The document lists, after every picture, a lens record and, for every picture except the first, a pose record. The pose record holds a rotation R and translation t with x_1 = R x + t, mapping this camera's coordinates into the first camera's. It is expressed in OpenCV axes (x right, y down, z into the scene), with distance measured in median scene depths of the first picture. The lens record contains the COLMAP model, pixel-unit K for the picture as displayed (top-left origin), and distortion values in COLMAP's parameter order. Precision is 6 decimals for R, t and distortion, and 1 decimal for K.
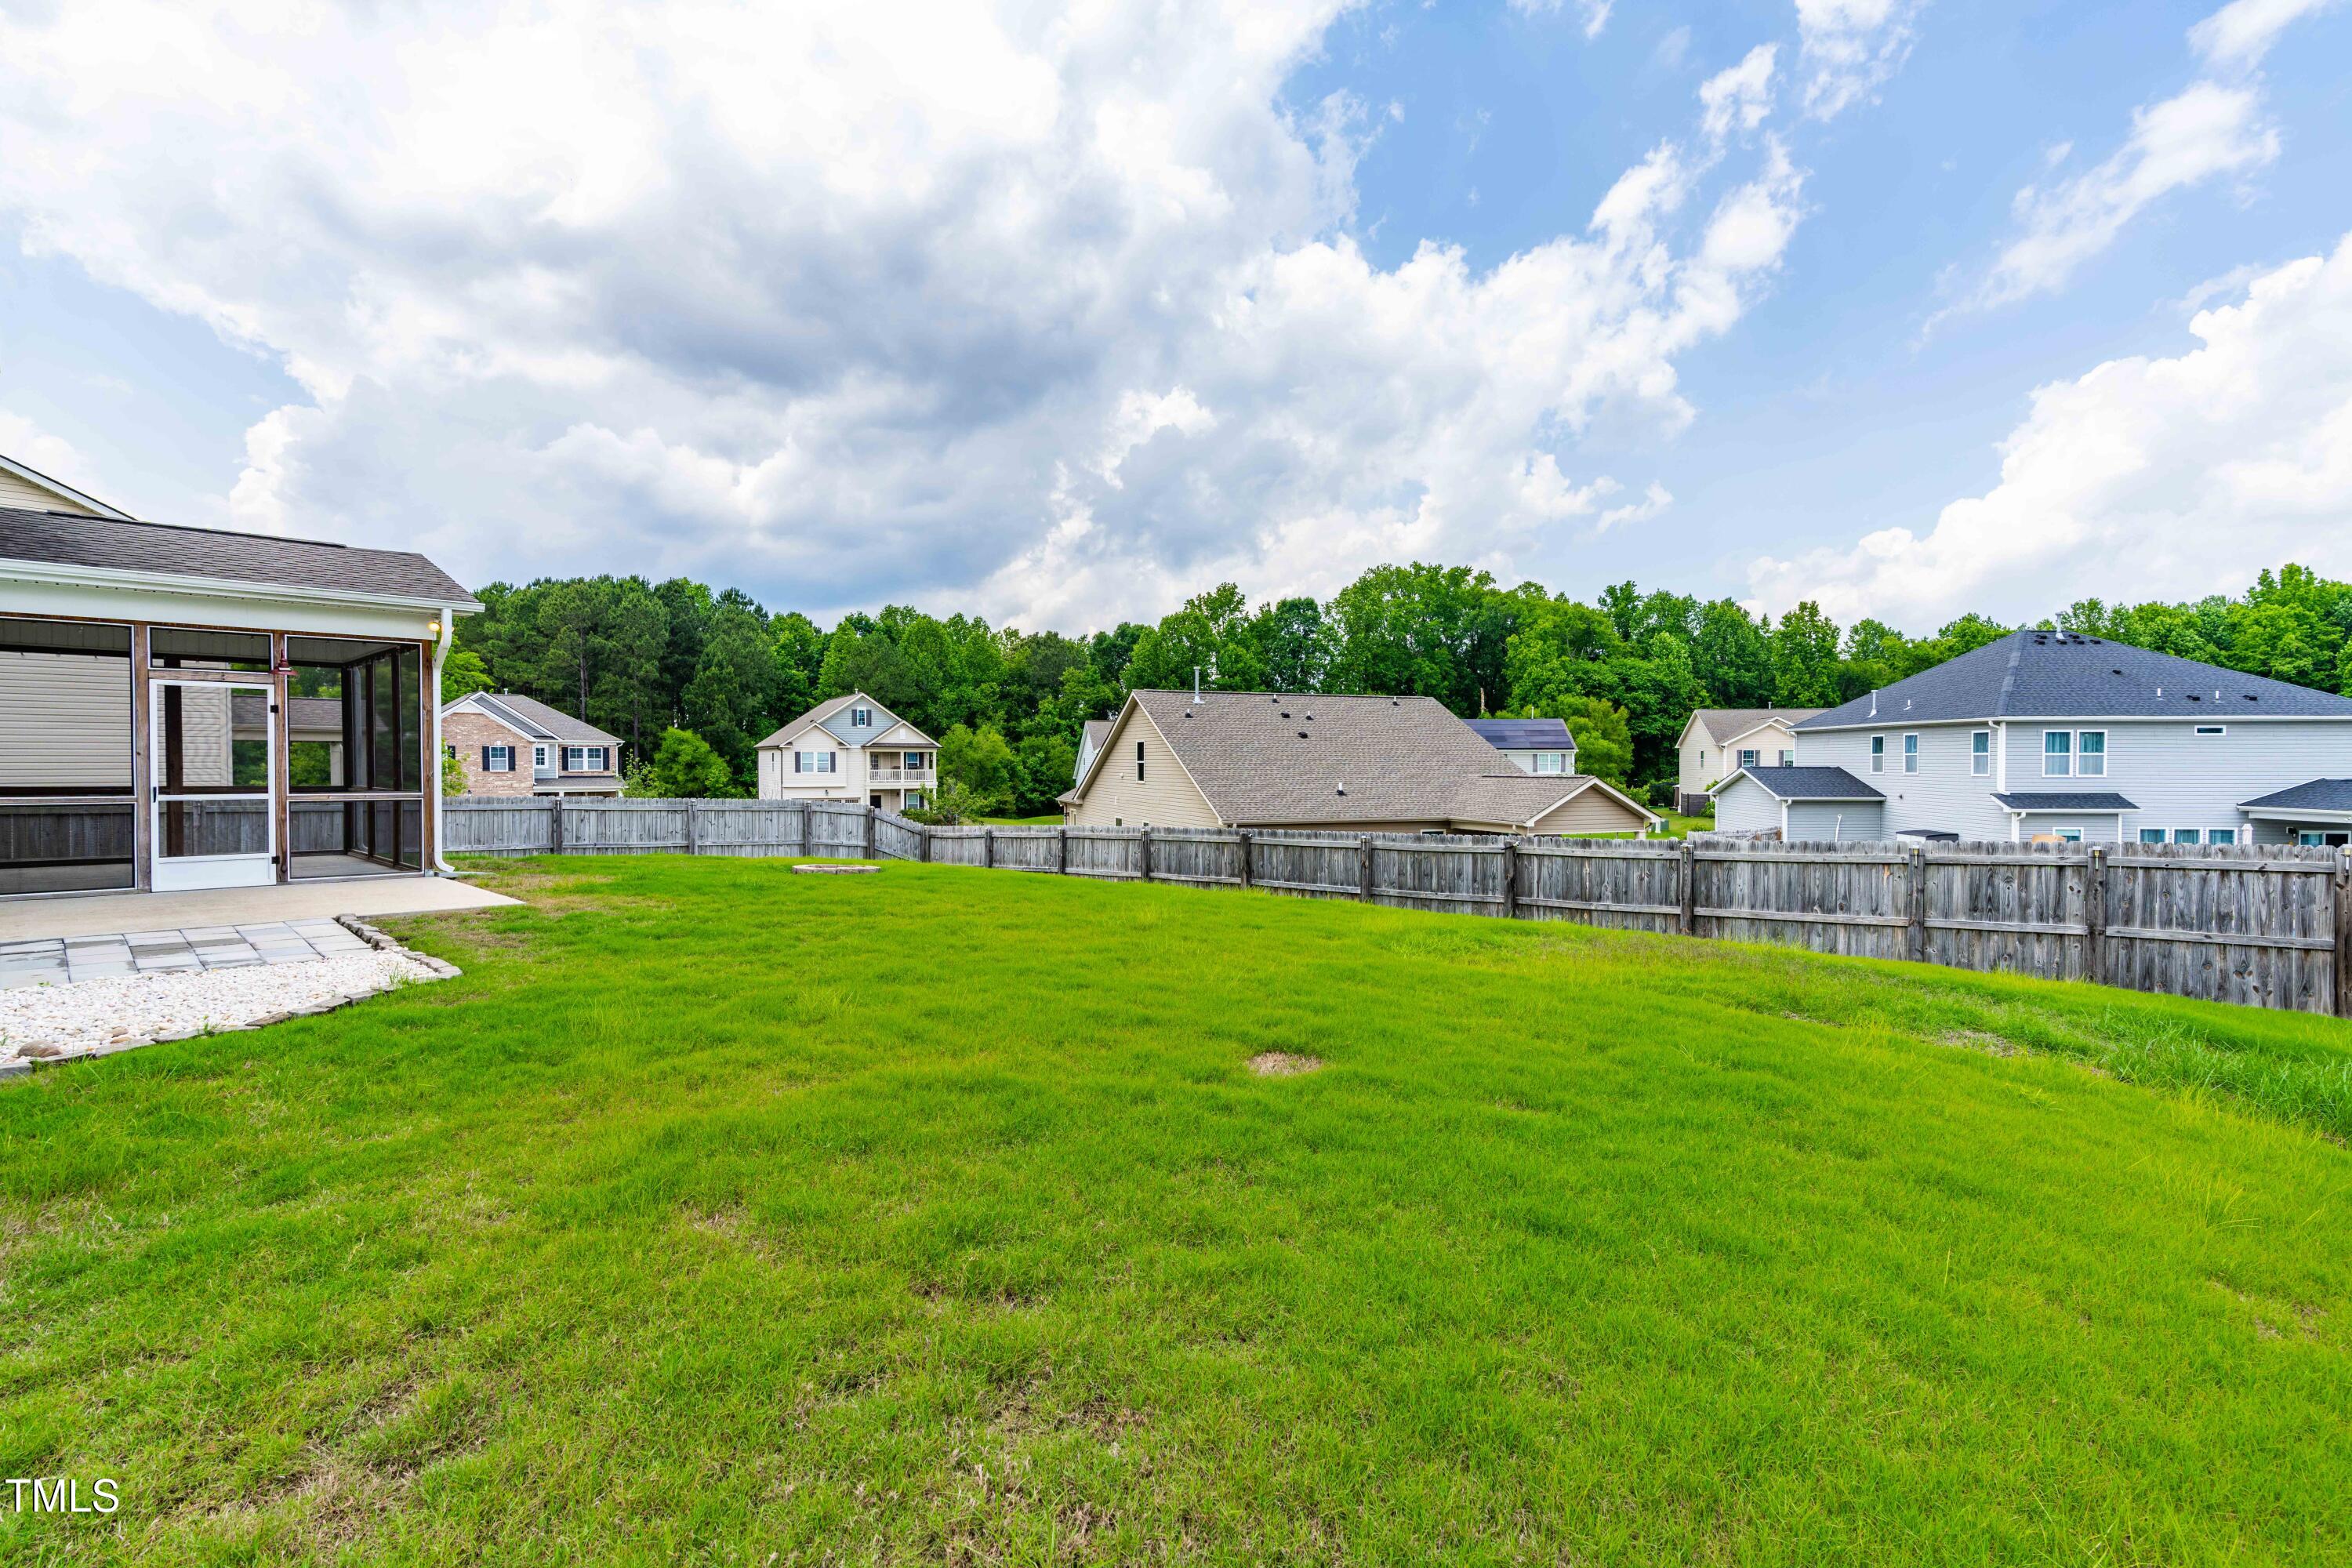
lens RADIAL K [[1072.8, 0, 1171.0], [0, 1072.8, 781.9], [0, 0, 1]] dist [-0.001032, 0.000743]
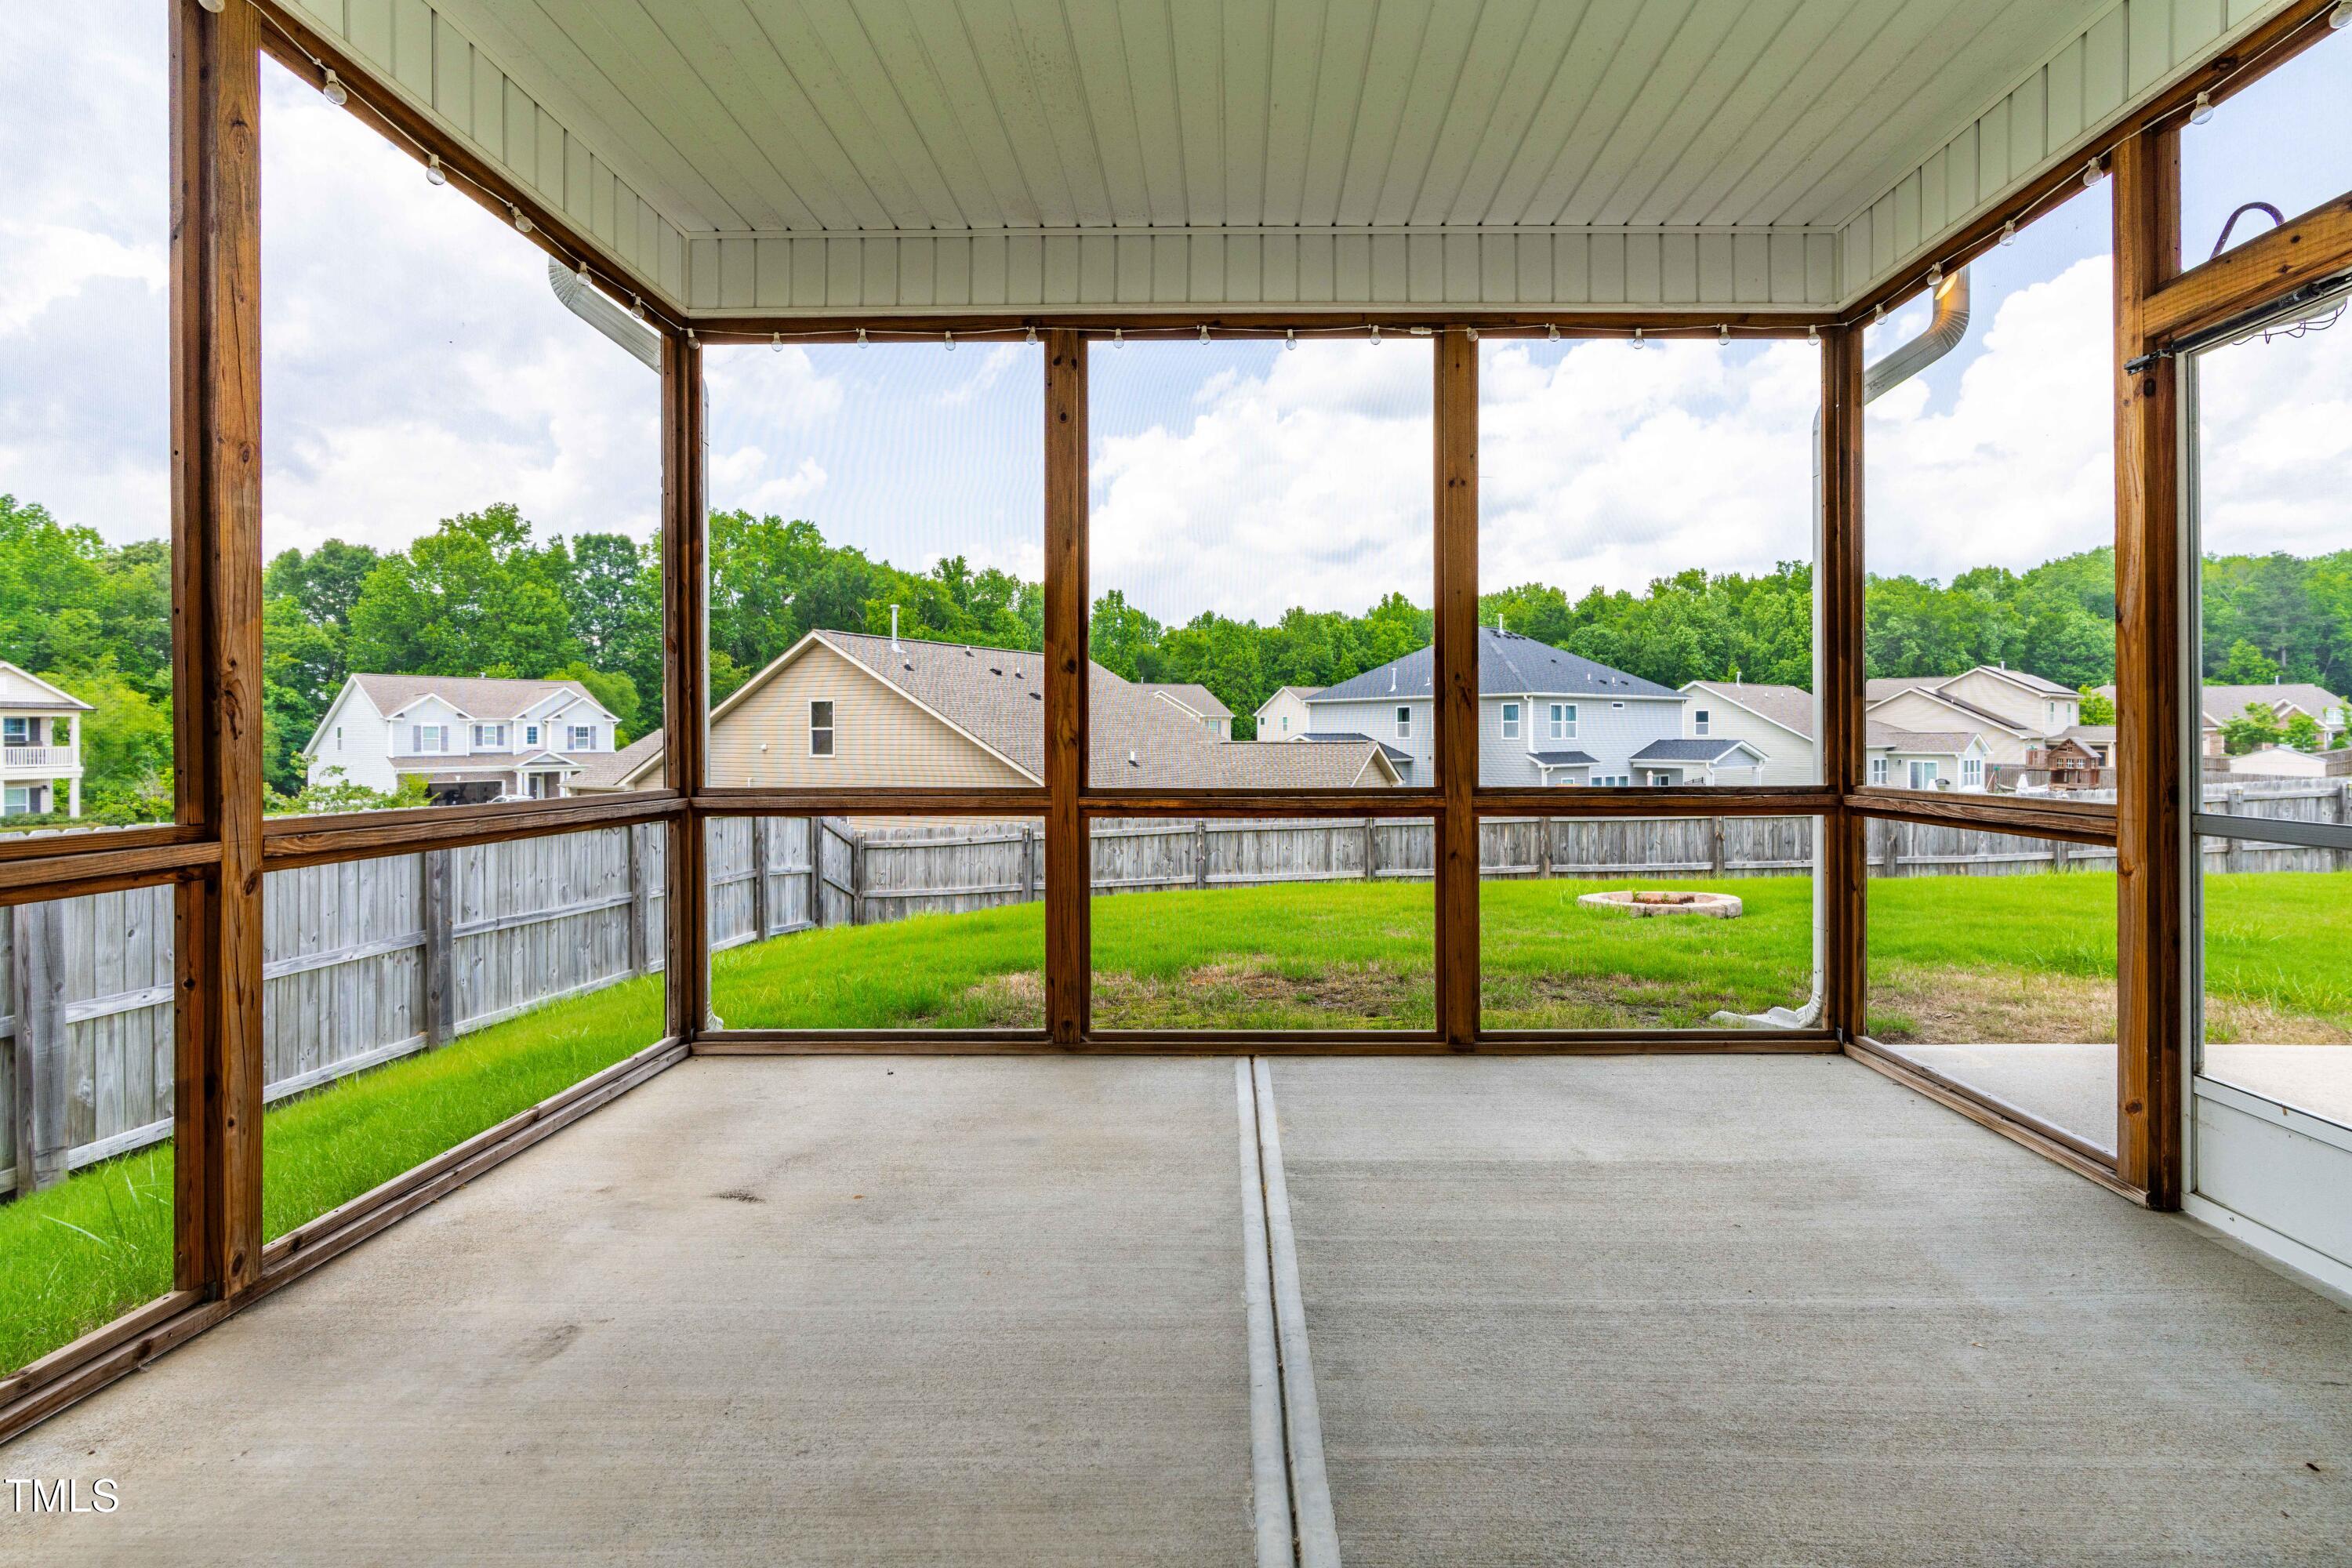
lens RADIAL K [[1082.0, 0, 1231.0], [0, 1082.0, 734.7], [0, 0, 1]] dist [-0.002725, 0.000084]
pose [[0.741768, -0.004472, 0.670642, -0.144456], [0.016292, 0.999803, -0.011353, -0.000731], [-0.670459, 0.019347, 0.741694, 0.121095]]
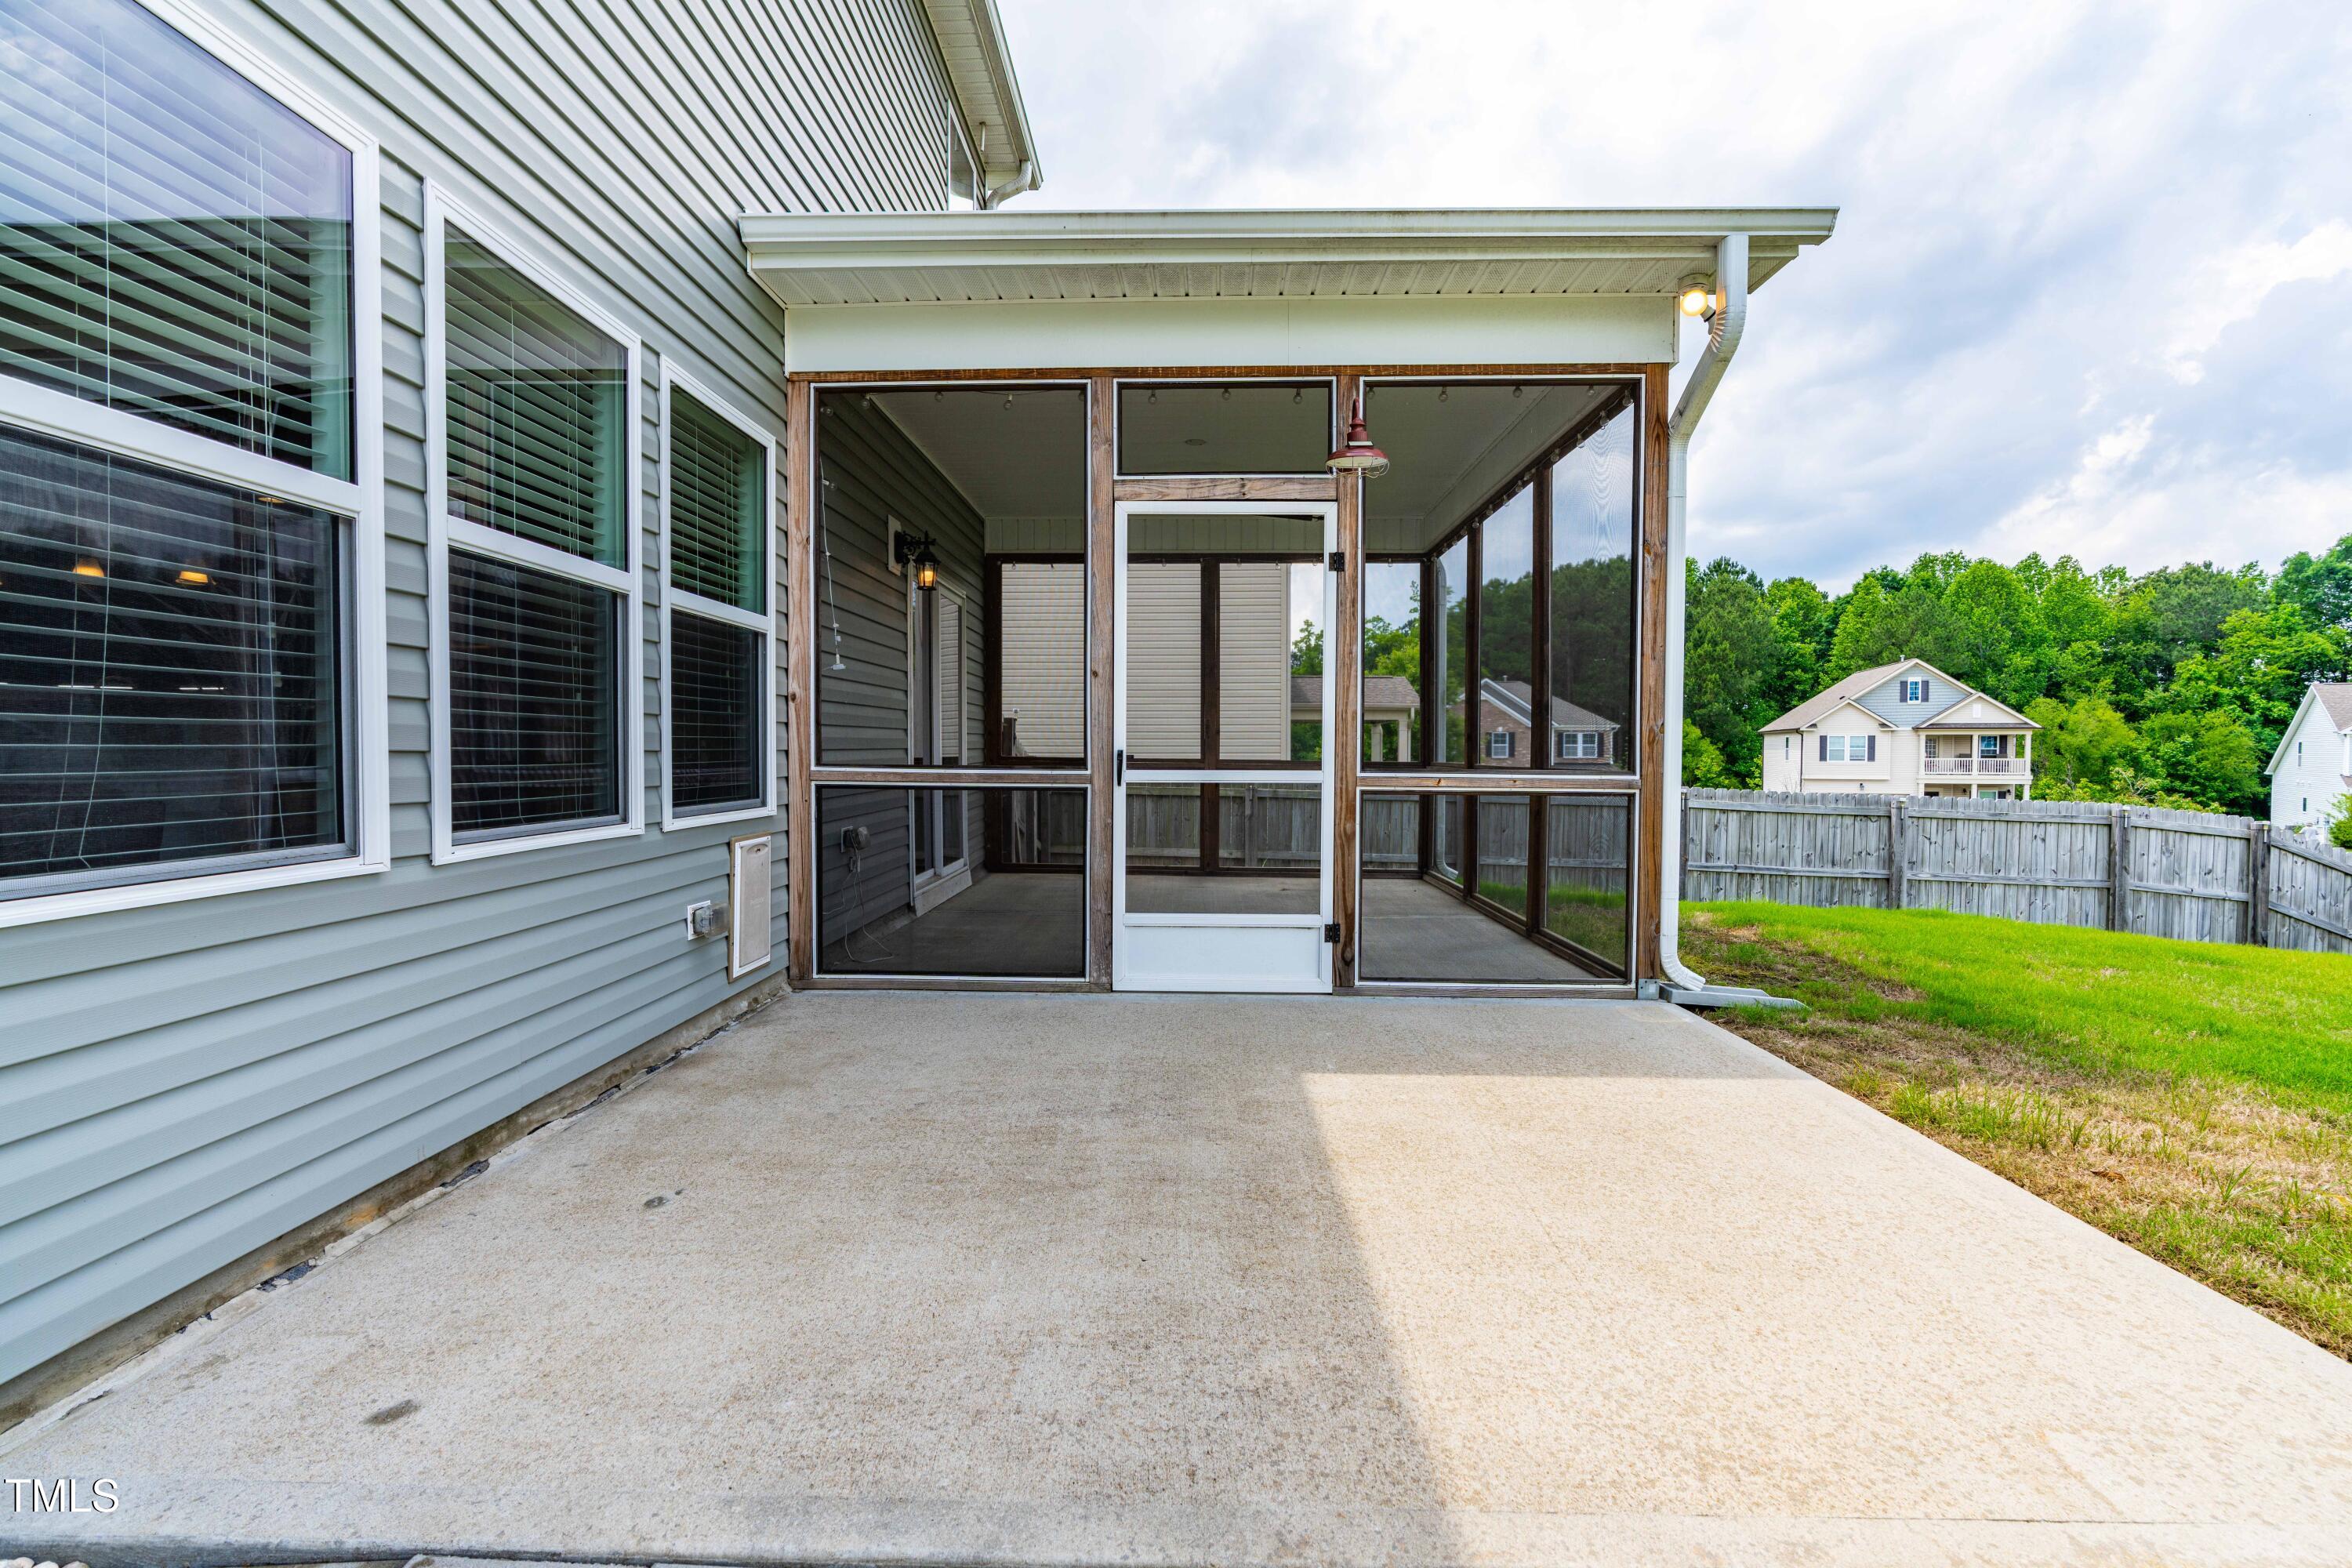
lens RADIAL K [[1072.8, 0, 1171.0], [0, 1072.8, 781.9], [0, 0, 1]] dist [-0.001032, 0.000743]
pose [[0.667836, 0.021770, -0.743990, -0.065909], [-0.014697, 0.999763, 0.016061, 0.001085], [0.744163, 0.000209, 0.667998, 0.078348]]
